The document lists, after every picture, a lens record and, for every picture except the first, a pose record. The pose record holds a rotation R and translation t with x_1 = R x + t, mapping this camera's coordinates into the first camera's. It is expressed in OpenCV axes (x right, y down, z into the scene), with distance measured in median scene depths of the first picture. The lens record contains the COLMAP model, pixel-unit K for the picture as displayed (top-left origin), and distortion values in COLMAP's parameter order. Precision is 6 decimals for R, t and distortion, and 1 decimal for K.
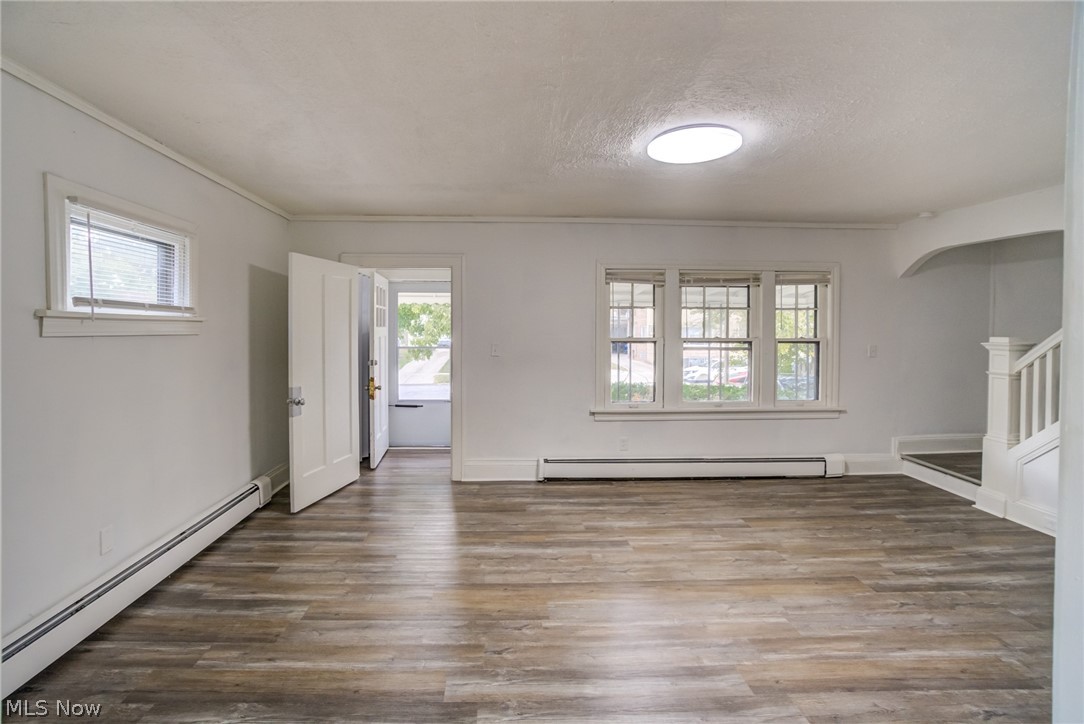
lens RADIAL K [[482.1, 0, 521.4], [0, 482.1, 336.2], [0, 0, 1]] dist [-0.023155, 0.000305]
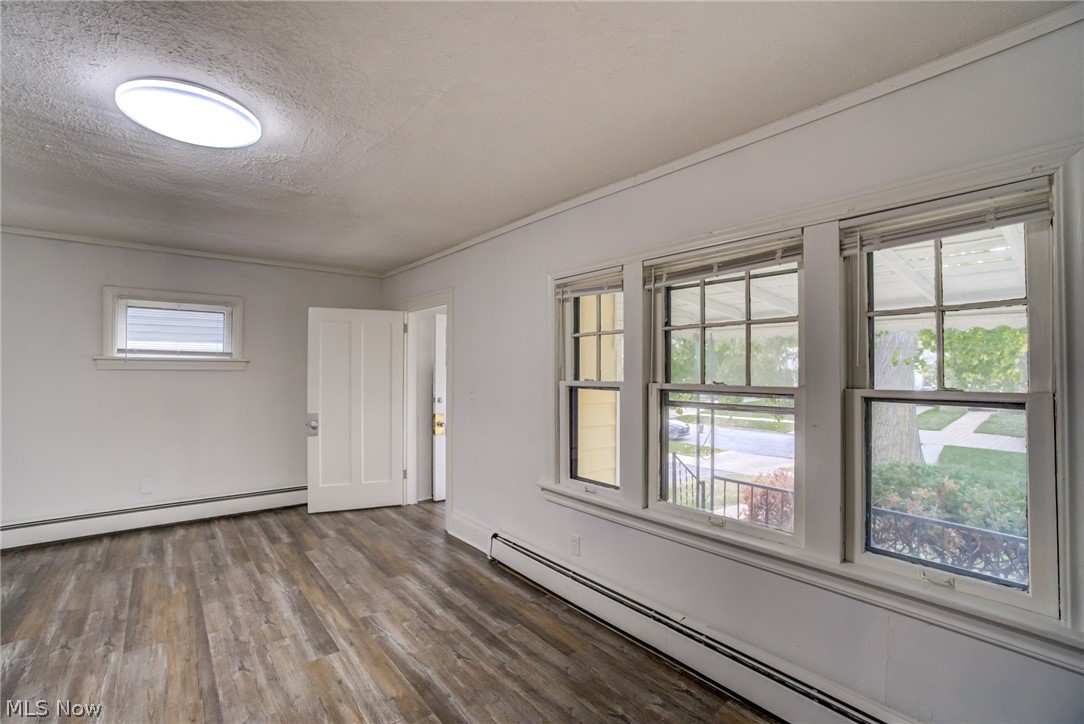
lens RADIAL K [[490.7, 0, 542.0], [0, 490.7, 362.0], [0, 0, 1]] dist [-0.003434, 0.000269]
pose [[0.571203, -0.013832, -0.820692, 1.170540], [-0.018142, 0.999401, -0.029471, -0.002395], [0.820609, 0.031723, 0.570610, 0.926540]]
